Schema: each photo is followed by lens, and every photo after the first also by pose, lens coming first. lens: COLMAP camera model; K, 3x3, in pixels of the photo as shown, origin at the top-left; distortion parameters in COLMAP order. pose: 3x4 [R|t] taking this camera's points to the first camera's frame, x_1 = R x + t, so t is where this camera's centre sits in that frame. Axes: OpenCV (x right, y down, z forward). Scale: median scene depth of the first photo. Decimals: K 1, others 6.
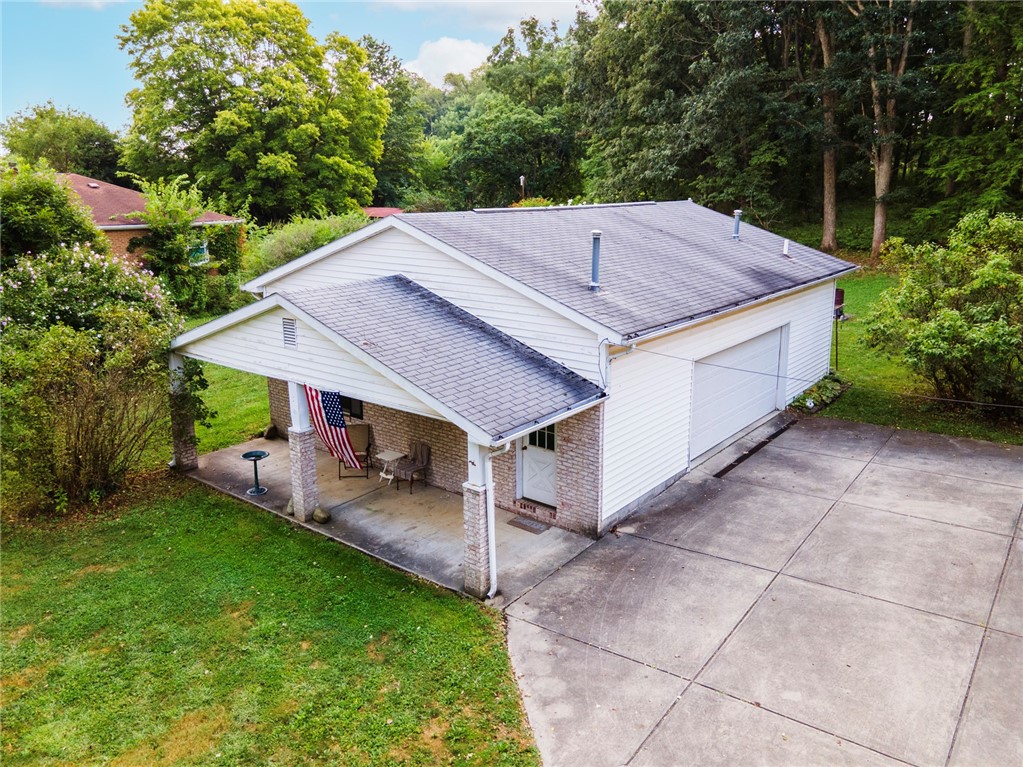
lens RADIAL K [[775.6, 0, 511.5], [0, 775.6, 383.5], [0, 0, 1]] dist [0.002751, 0.080437]
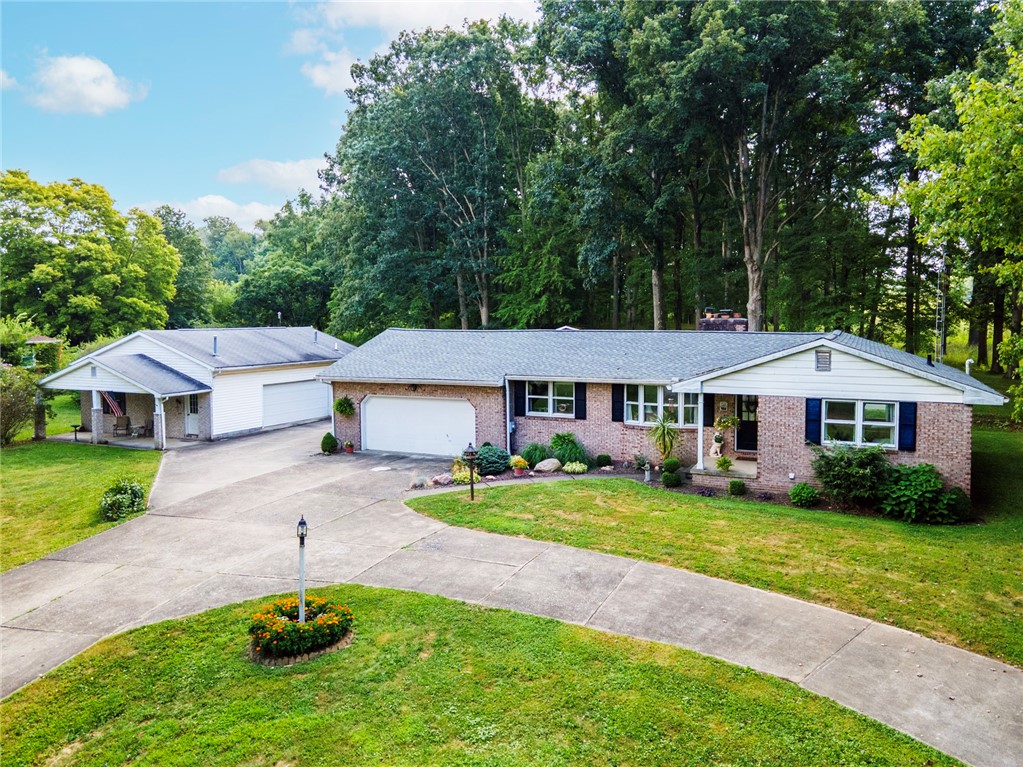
lens RADIAL K [[775.6, 0, 511.5], [0, 775.6, 383.5], [0, 0, 1]] dist [0.002751, 0.080437]
pose [[0.976026, -0.018561, 0.216860, 0.119290], [0.054073, 0.985798, -0.158994, 0.105808], [-0.210829, 0.166909, 0.963168, -0.421182]]
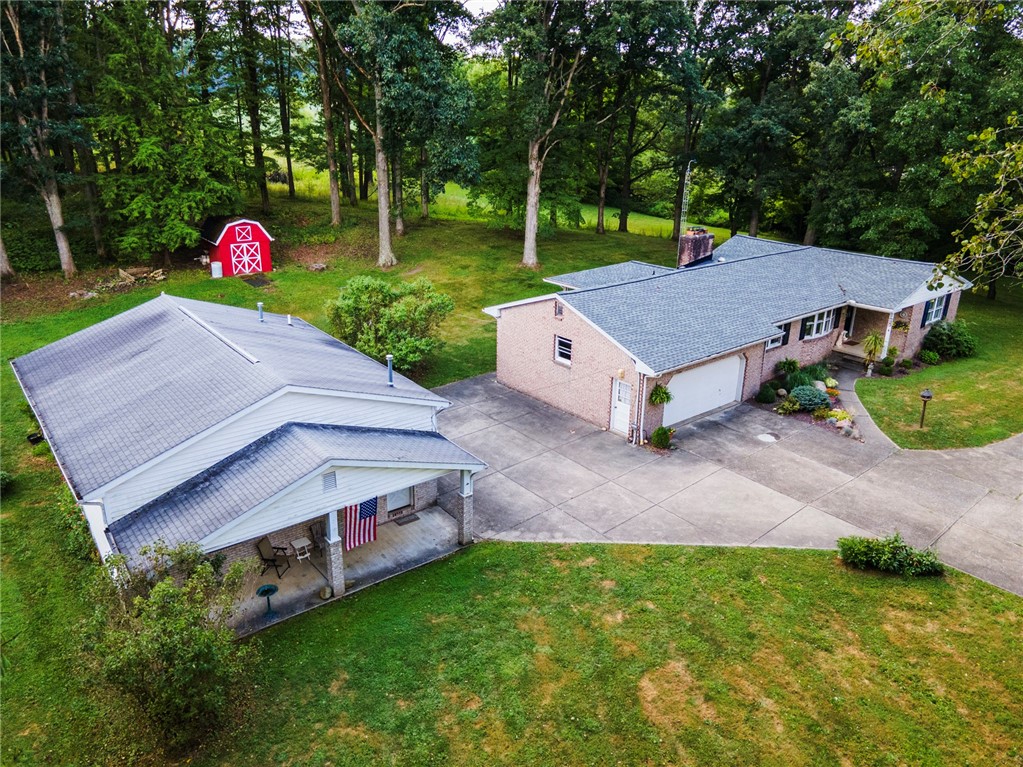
lens RADIAL K [[775.6, 0, 511.5], [0, 775.6, 383.5], [0, 0, 1]] dist [0.002751, 0.080437]
pose [[0.204490, -0.330265, 0.921471, -0.329979], [0.213909, 0.933688, 0.287174, -0.129045], [-0.955210, 0.138387, 0.261577, 0.050580]]
